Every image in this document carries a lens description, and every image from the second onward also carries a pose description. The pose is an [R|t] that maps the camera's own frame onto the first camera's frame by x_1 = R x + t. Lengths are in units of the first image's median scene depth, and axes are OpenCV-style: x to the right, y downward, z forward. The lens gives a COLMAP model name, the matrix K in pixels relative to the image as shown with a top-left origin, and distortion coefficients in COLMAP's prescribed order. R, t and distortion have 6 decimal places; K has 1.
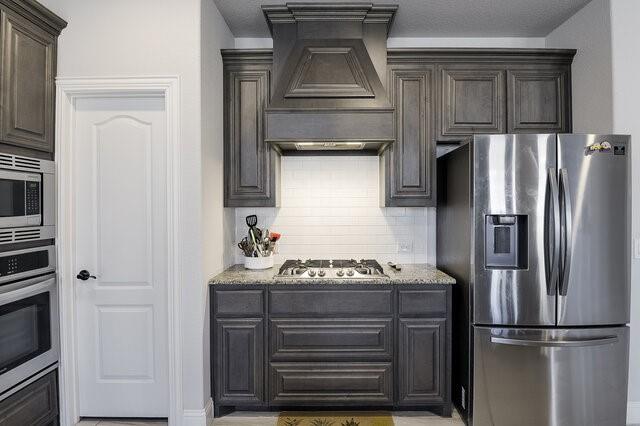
lens RADIAL K [[352.3, 0, 321.0], [0, 352.3, 210.4], [0, 0, 1]] dist [-0.019988, -0.002864]
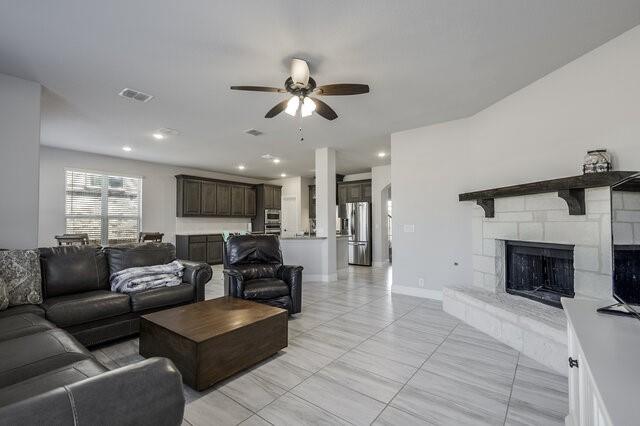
lens RADIAL K [[296.8, 0, 317.1], [0, 296.8, 216.9], [0, 0, 1]] dist [0.001362, 0.000371]
pose [[0.784330, -0.010366, -0.620257, 2.608886], [-0.006958, 0.999650, -0.025505, 0.087341], [0.620305, 0.024321, 0.783984, -2.360008]]
